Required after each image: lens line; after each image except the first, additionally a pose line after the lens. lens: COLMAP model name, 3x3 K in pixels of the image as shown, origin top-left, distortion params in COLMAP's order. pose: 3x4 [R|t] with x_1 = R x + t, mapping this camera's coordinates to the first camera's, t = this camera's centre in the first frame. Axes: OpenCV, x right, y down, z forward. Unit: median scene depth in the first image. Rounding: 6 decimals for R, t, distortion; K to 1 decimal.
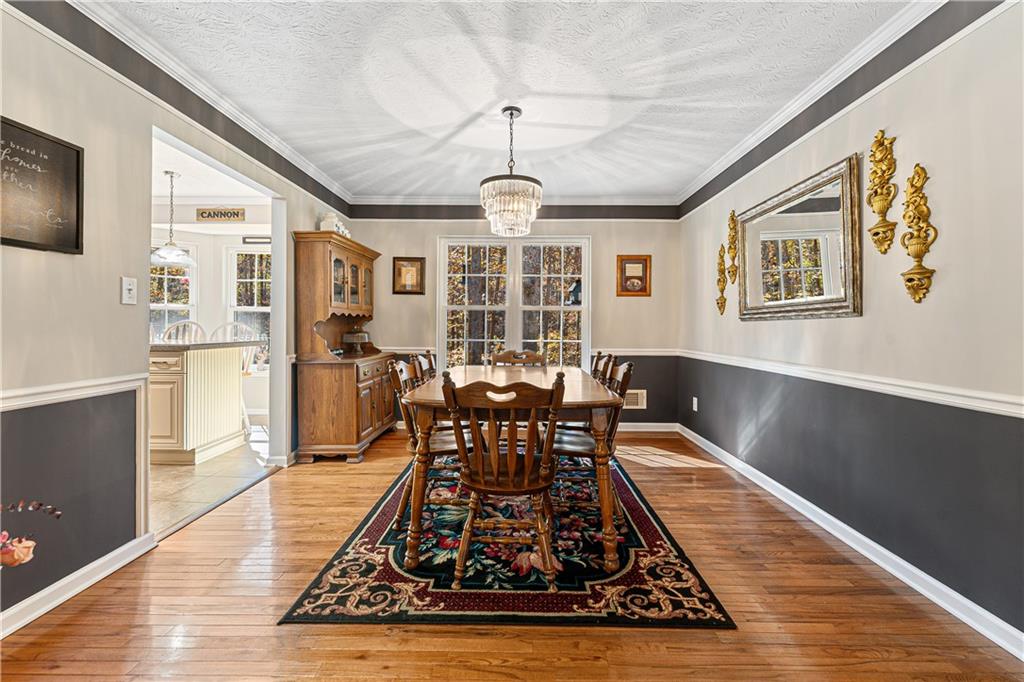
lens RADIAL K [[442.4, 0, 519.9], [0, 442.4, 321.9], [0, 0, 1]] dist [-0.001744, -0.000449]
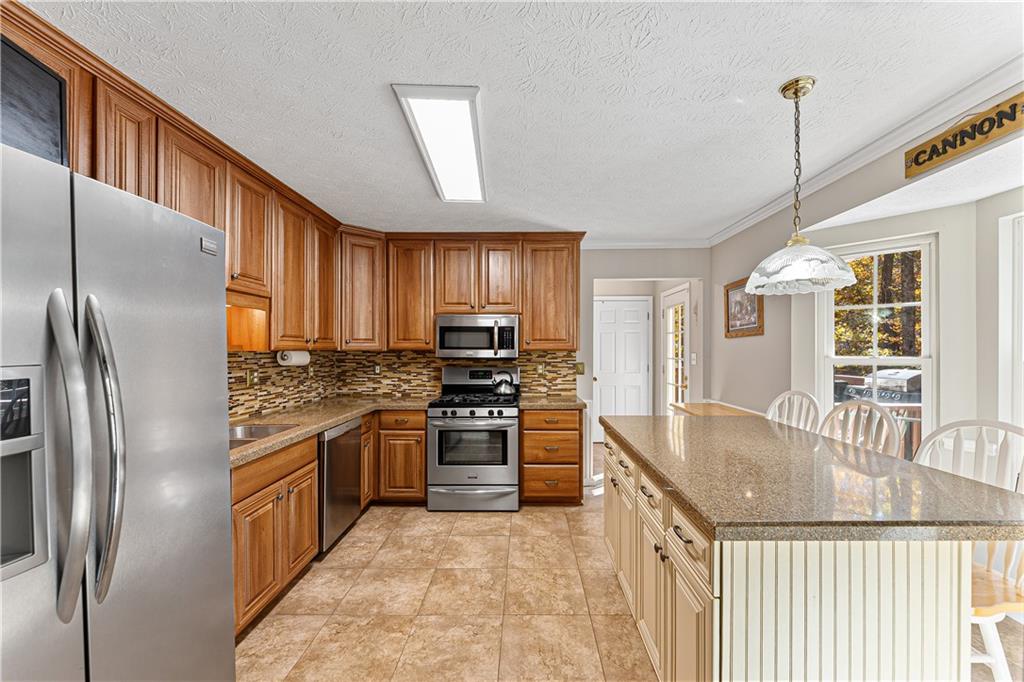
lens RADIAL K [[412.8, 0, 526.0], [0, 412.8, 349.5], [0, 0, 1]] dist [-0.000416, 0.000346]
pose [[0.005638, -0.011393, -0.999919, -0.445093], [0.013895, 0.999839, -0.011314, -0.076066], [0.999888, -0.013830, 0.005796, 0.868872]]
